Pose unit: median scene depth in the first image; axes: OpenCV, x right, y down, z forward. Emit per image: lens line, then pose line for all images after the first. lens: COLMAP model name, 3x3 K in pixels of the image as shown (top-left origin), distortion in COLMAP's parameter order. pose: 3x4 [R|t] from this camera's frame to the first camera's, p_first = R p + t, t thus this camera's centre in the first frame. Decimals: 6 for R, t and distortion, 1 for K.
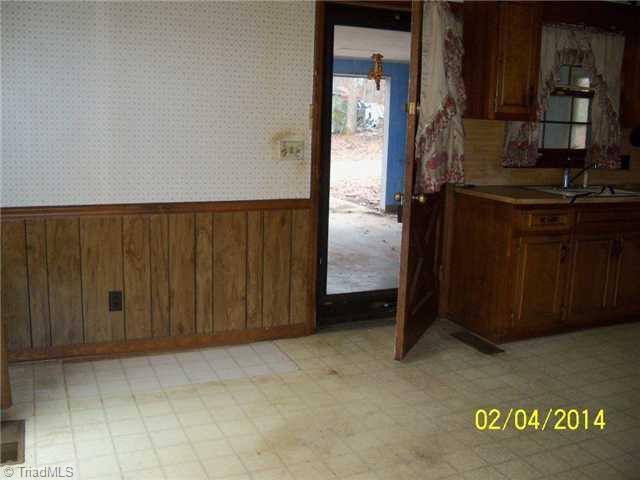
lens RADIAL K [[658.4, 0, 320.0], [0, 658.4, 240.0], [0, 0, 1]] dist [-0.204518, 0.218525]
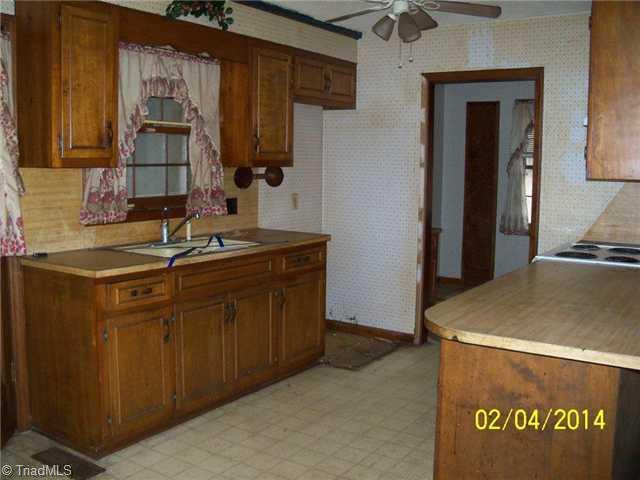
lens RADIAL K [[658.4, 0, 320.0], [0, 658.4, 240.0], [0, 0, 1]] dist [-0.204518, 0.218525]
pose [[0.846644, -0.080226, 0.526078, 0.112829], [0.108365, 0.993849, -0.022836, -0.046389], [-0.521010, 0.076342, 0.850130, 0.185049]]
